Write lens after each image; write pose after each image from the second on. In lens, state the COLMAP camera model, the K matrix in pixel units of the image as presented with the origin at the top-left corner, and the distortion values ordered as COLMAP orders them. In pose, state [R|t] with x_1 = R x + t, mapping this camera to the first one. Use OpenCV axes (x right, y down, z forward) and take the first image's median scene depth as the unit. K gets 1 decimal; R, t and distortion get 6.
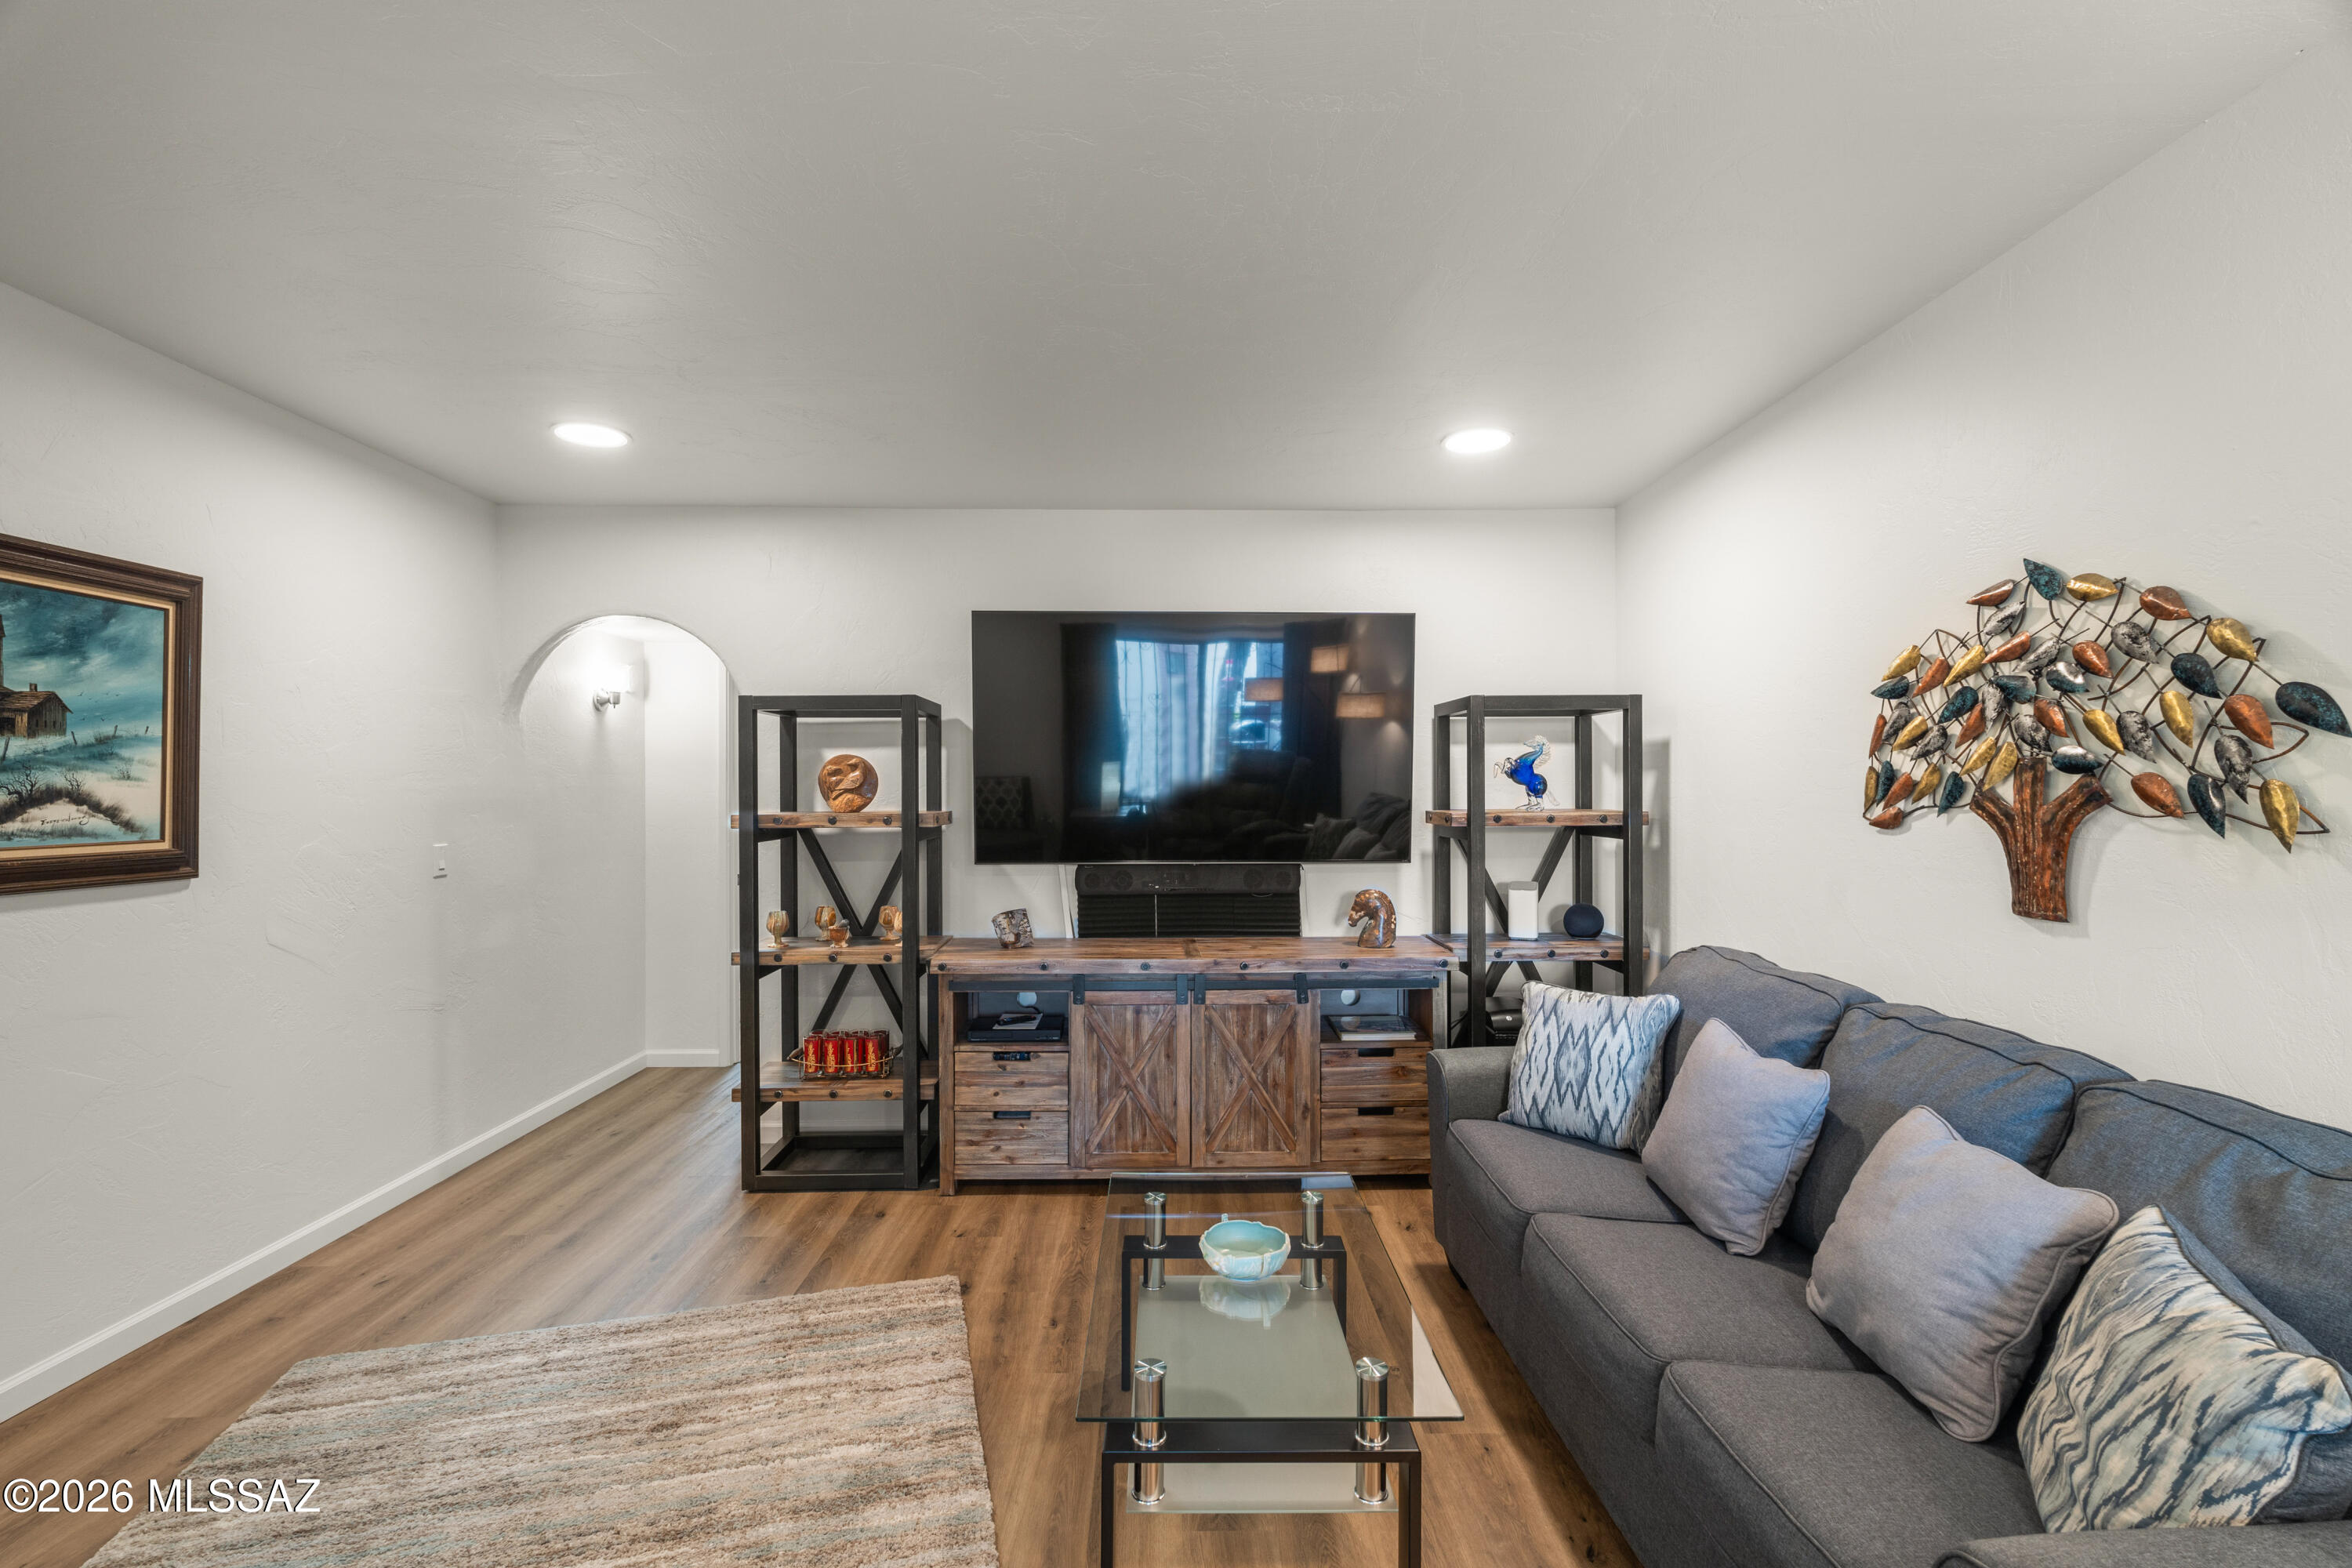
lens RADIAL K [[1022.7, 0, 1176.0], [0, 1022.7, 784.0], [0, 0, 1]] dist [-0.002460, 0.000700]
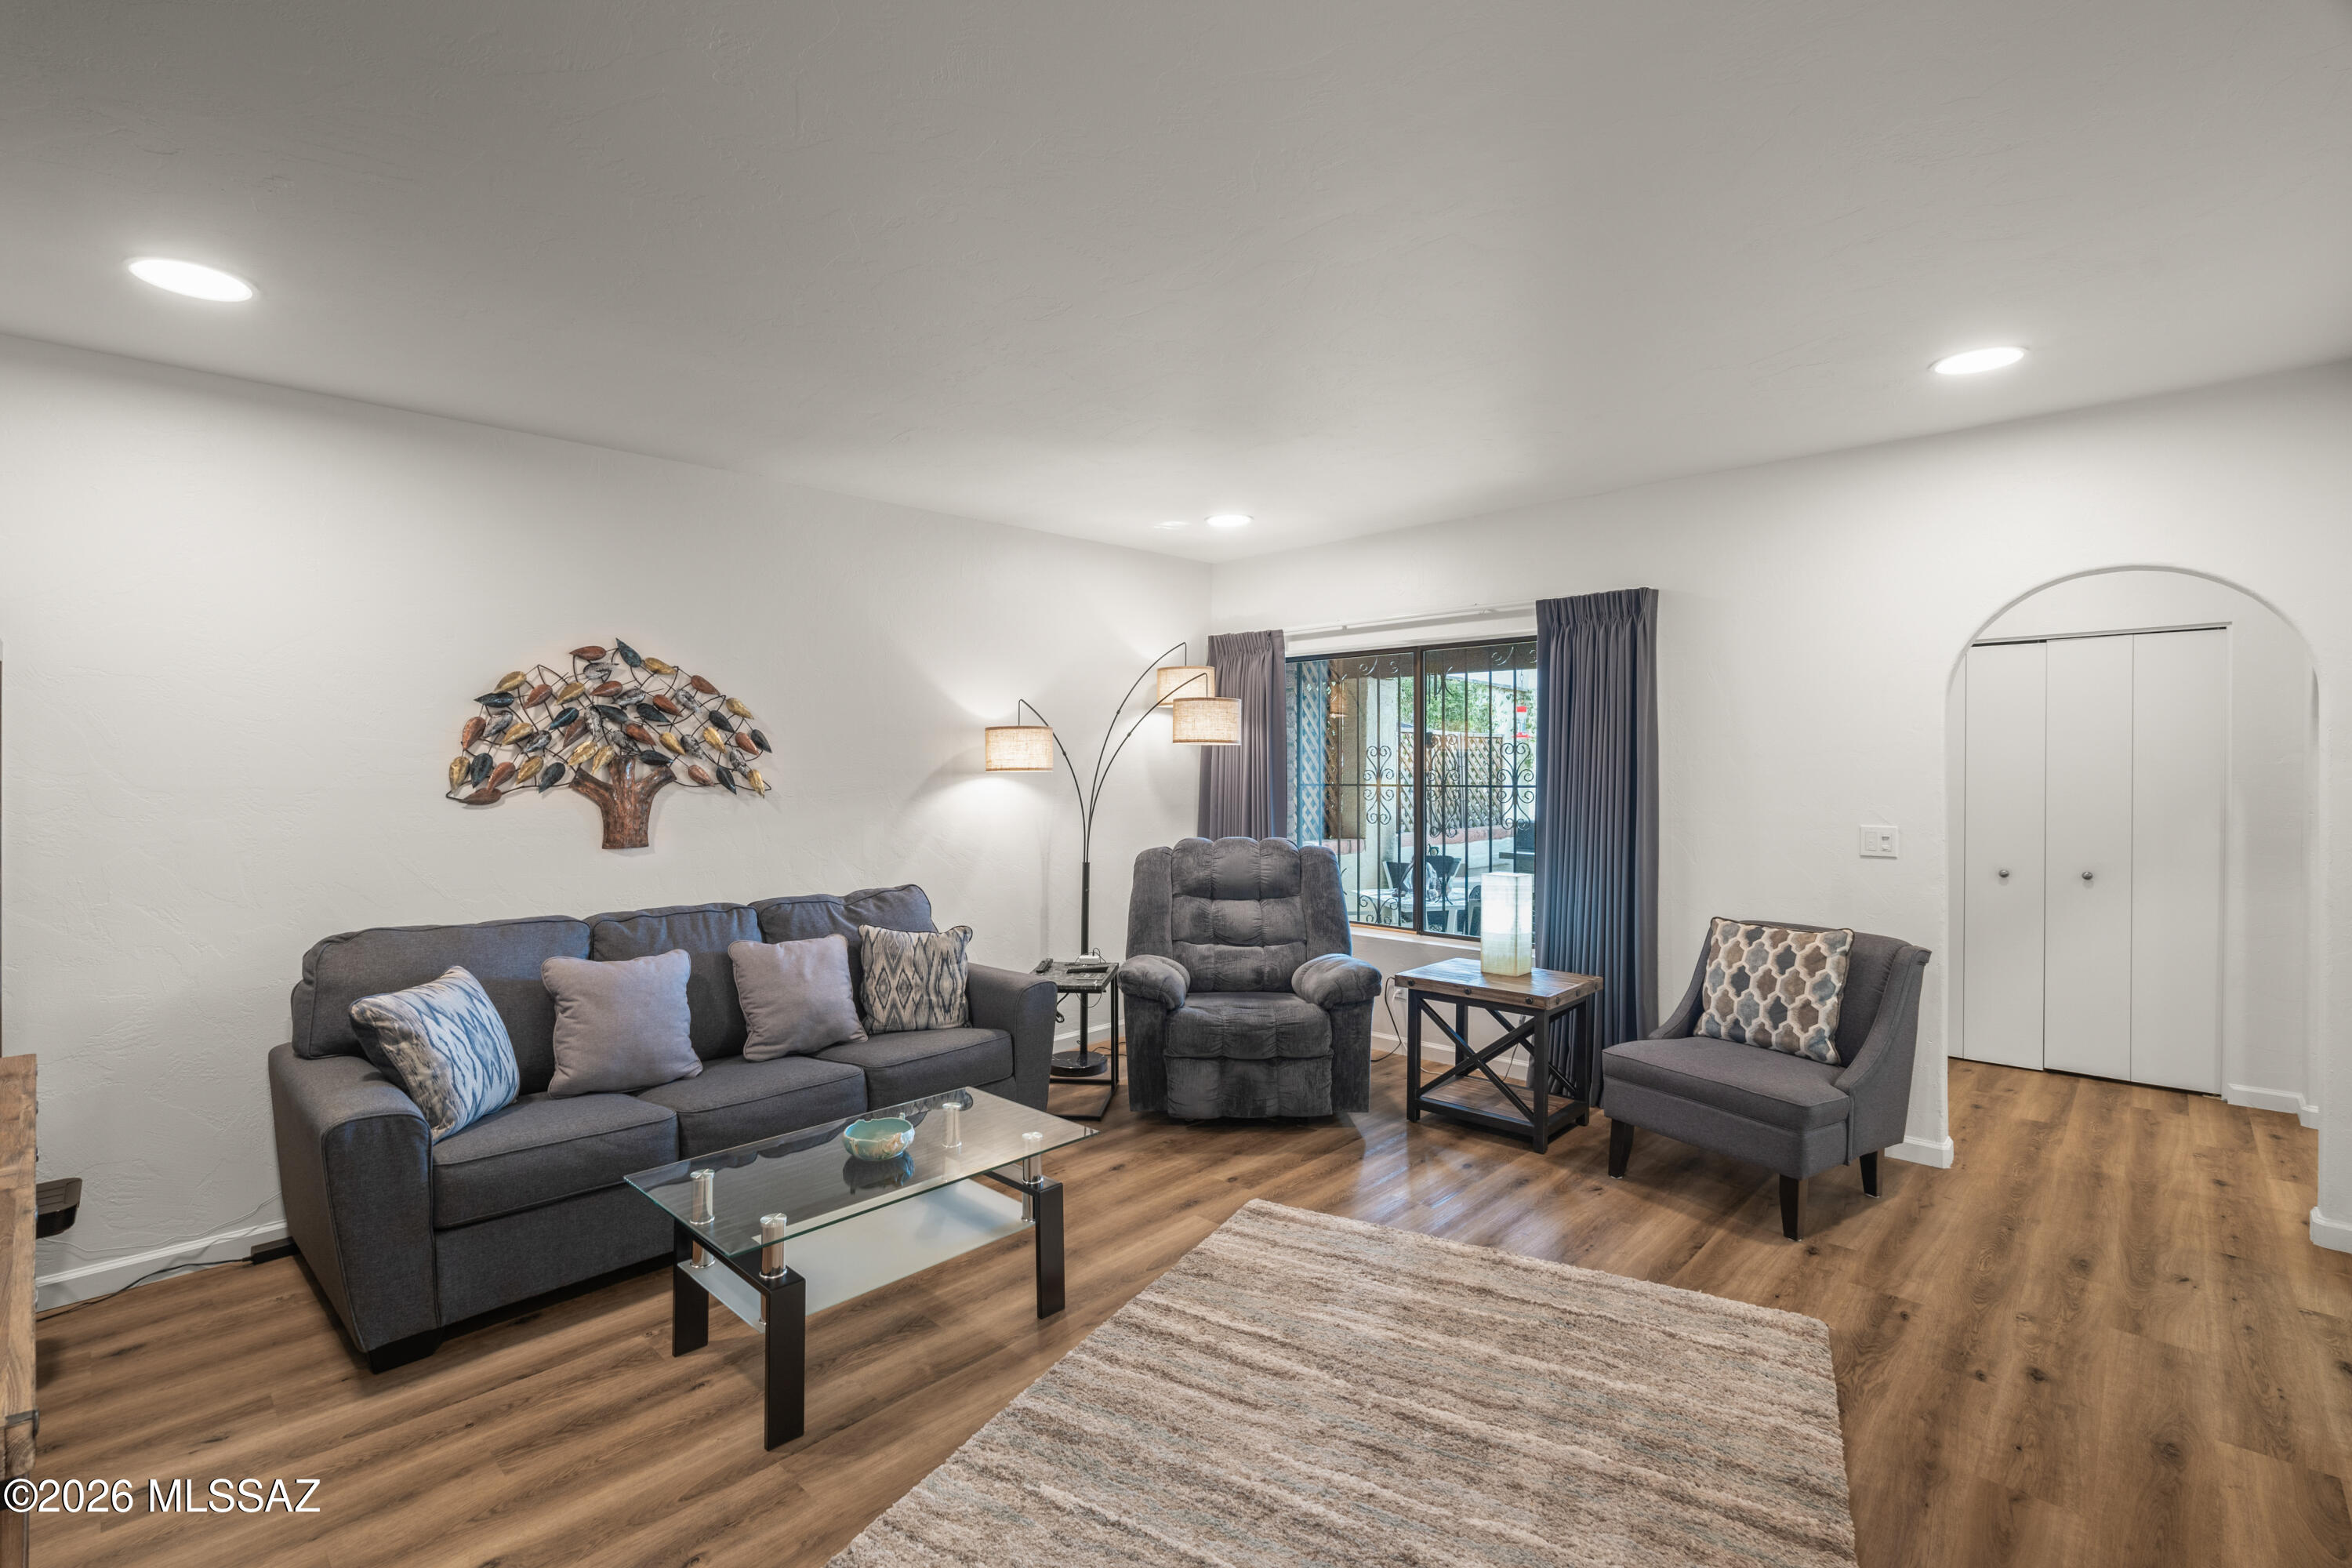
lens RADIAL K [[1048.9, 0, 1149.4], [0, 1048.9, 769.5], [0, 0, 1]] dist [-0.001844, 0.000397]
pose [[-0.700748, 0.003098, 0.713402, -0.897754], [0.001407, 0.999995, -0.002959, 0.003738], [-0.713408, -0.001070, -0.700748, 1.374711]]
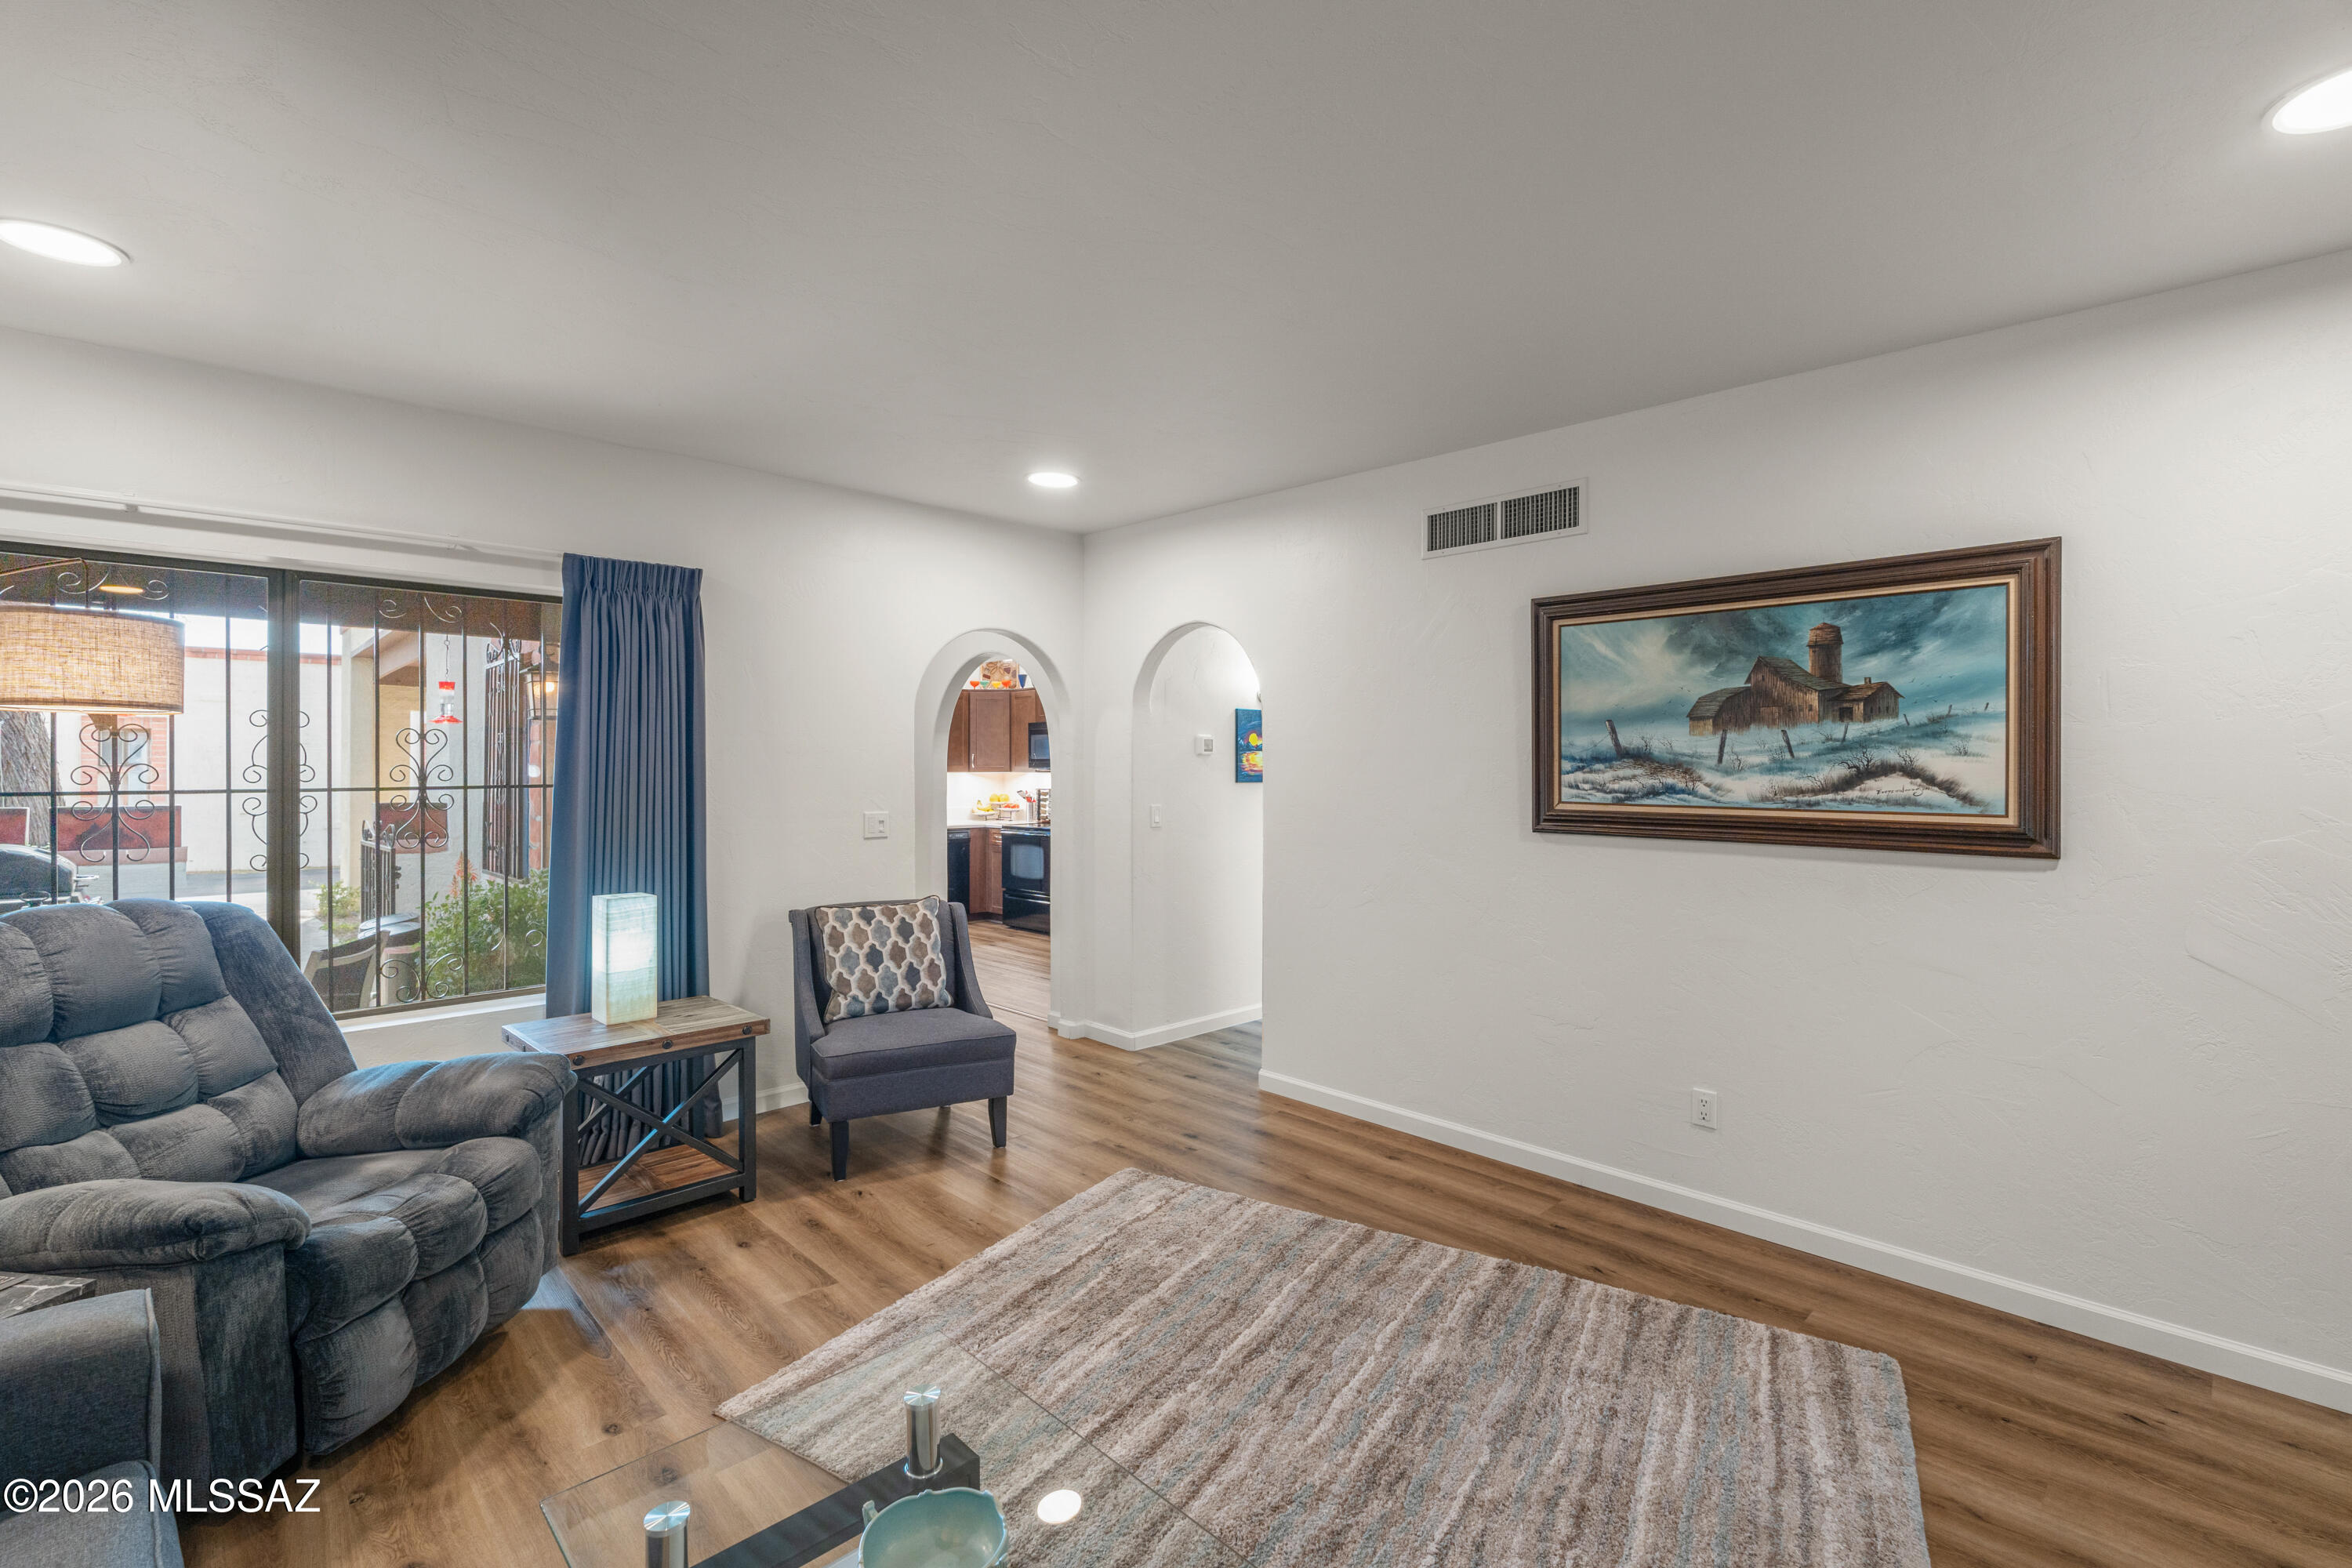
lens RADIAL K [[1054.4, 0, 1187.7], [0, 1054.4, 763.8], [0, 0, 1]] dist [-0.002829, -0.000350]
pose [[-0.729245, 0.001909, -0.684250, 0.307107], [0.003988, 0.999991, -0.001460, 0.002858], [0.684241, -0.003794, -0.729246, 1.268422]]
